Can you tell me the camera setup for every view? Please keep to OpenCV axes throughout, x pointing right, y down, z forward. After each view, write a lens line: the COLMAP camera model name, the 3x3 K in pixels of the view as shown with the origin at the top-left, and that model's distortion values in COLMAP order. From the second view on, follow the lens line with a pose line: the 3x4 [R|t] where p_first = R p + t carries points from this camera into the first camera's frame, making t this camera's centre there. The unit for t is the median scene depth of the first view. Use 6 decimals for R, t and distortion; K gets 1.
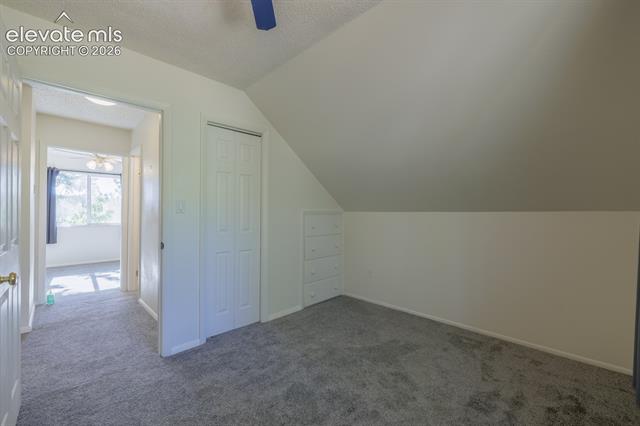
lens RADIAL K [[268.5, 0, 320.7], [0, 268.5, 212.9], [0, 0, 1]] dist [0.000099, 0.000002]
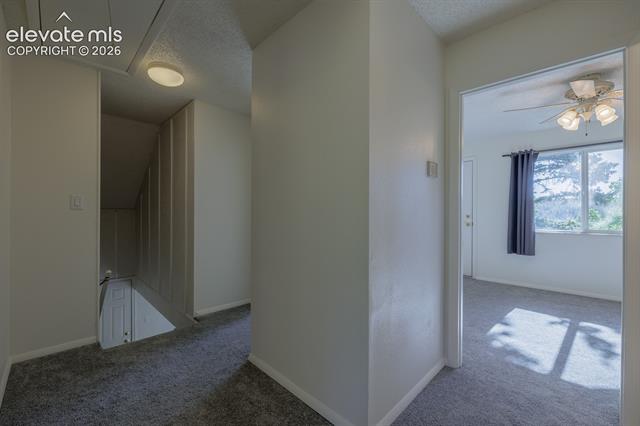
lens RADIAL K [[268.5, 0, 320.7], [0, 268.5, 212.9], [0, 0, 1]] dist [0.000099, 0.000002]
pose [[-0.010571, -0.011359, -0.999880, -0.274398], [-0.010047, 0.999886, -0.011253, 0.014639], [0.999894, 0.009927, -0.010684, 0.451132]]
